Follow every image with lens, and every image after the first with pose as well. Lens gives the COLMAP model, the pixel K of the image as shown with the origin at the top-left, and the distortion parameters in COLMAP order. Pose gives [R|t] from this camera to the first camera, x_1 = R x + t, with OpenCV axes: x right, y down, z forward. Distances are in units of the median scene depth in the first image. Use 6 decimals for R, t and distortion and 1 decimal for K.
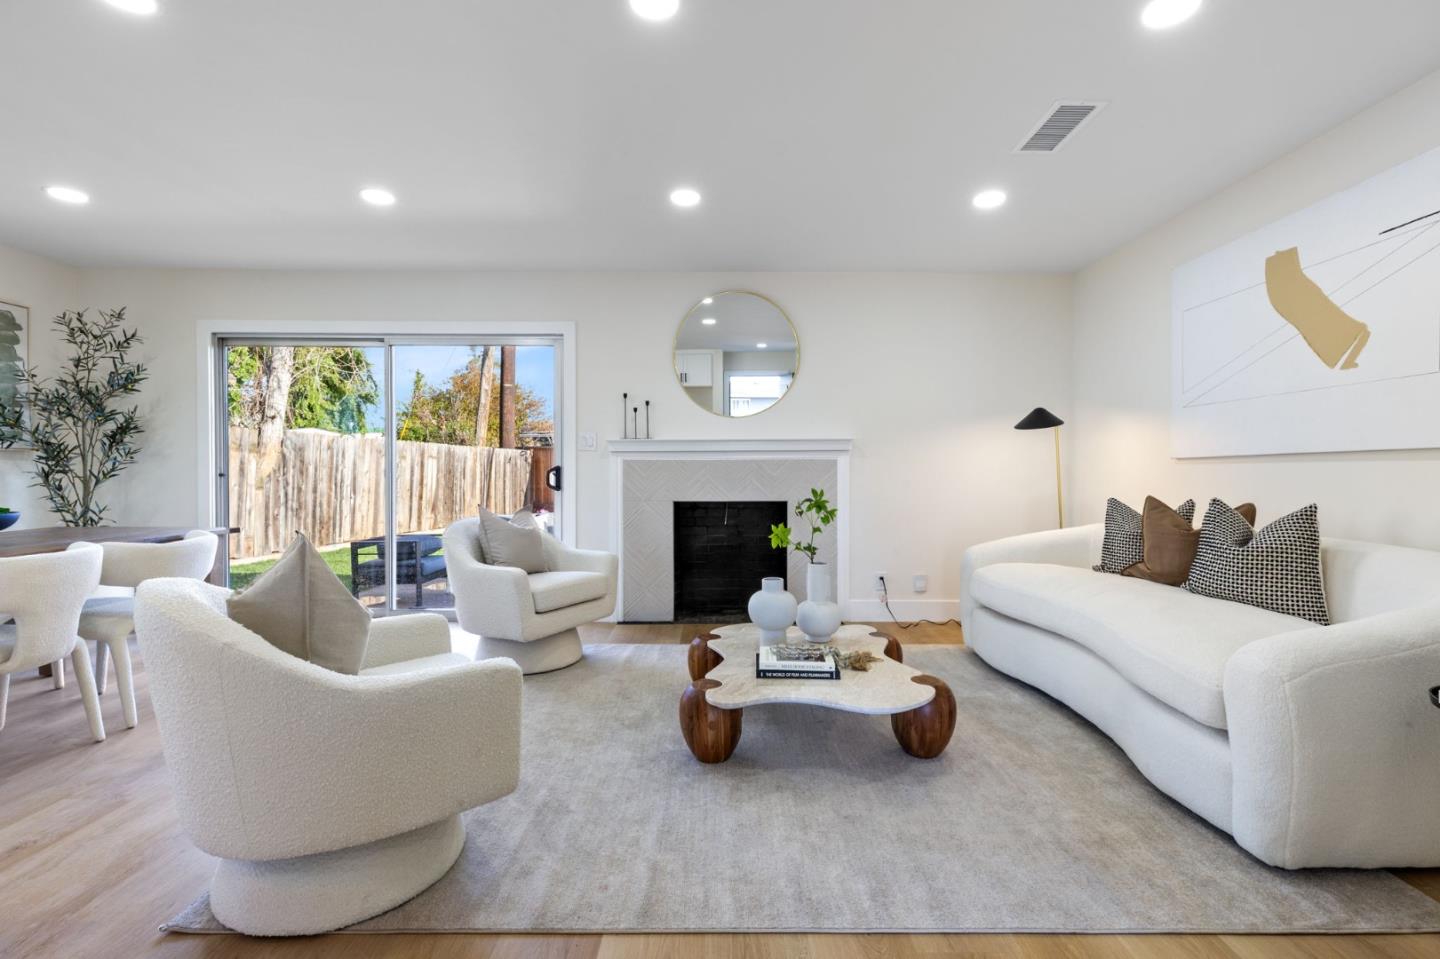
lens RADIAL K [[642.4, 0, 724.2], [0, 642.4, 477.8], [0, 0, 1]] dist [0.001479, 0.000530]
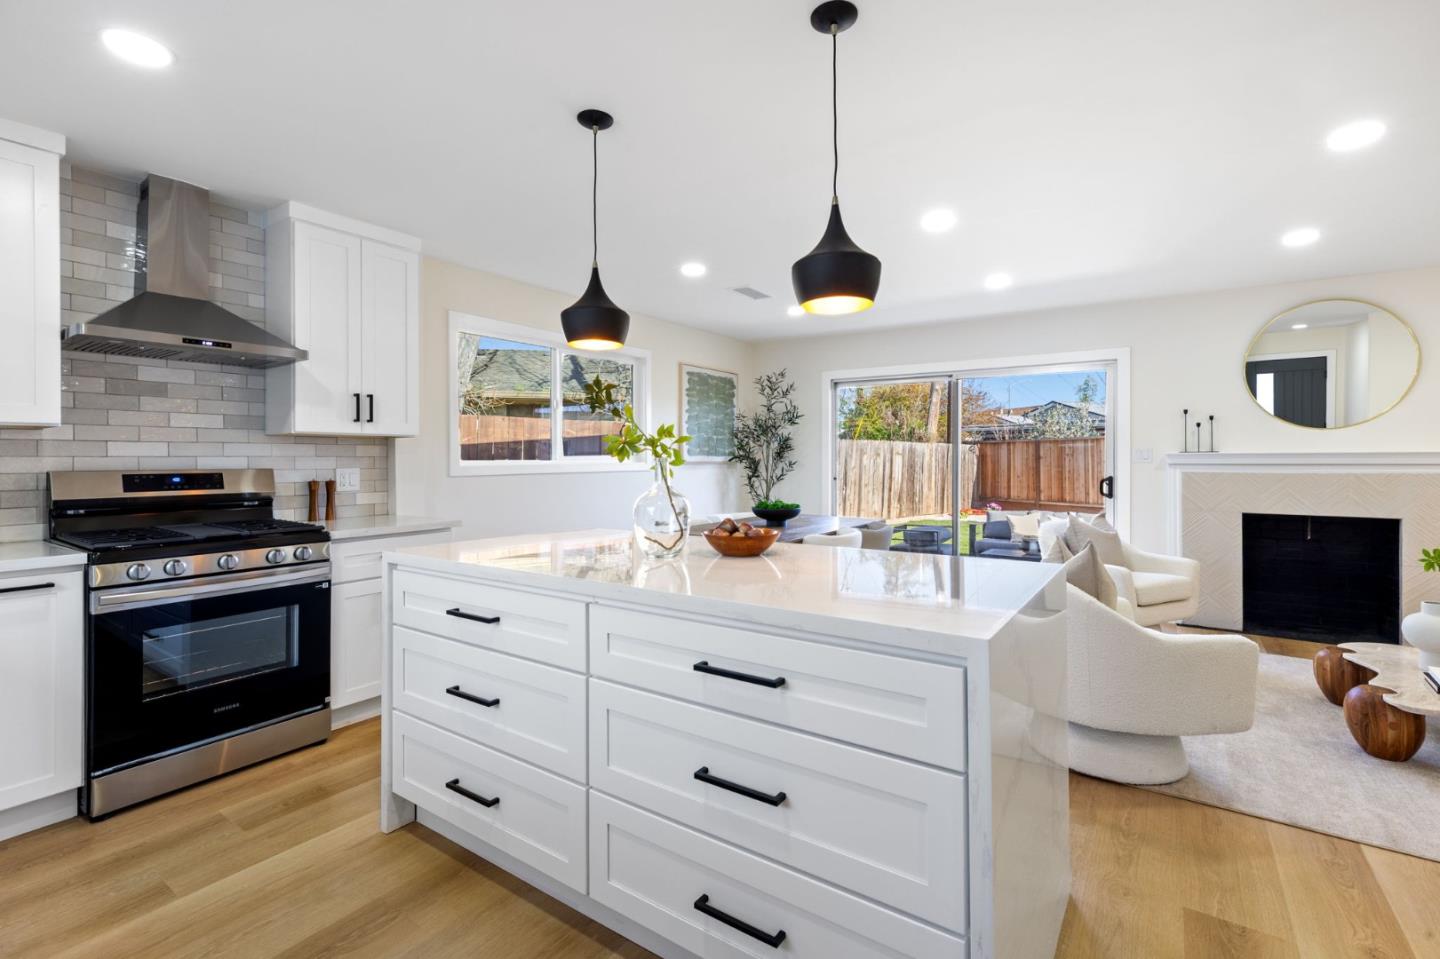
lens RADIAL K [[645.1, 0, 724.7], [0, 645.1, 459.4], [0, 0, 1]] dist [0.003378, 0.000651]
pose [[0.820867, 0.001890, -0.571116, -0.186453], [-0.007378, 0.999946, -0.007296, -0.038875], [0.571072, 0.010203, 0.820837, -0.347095]]
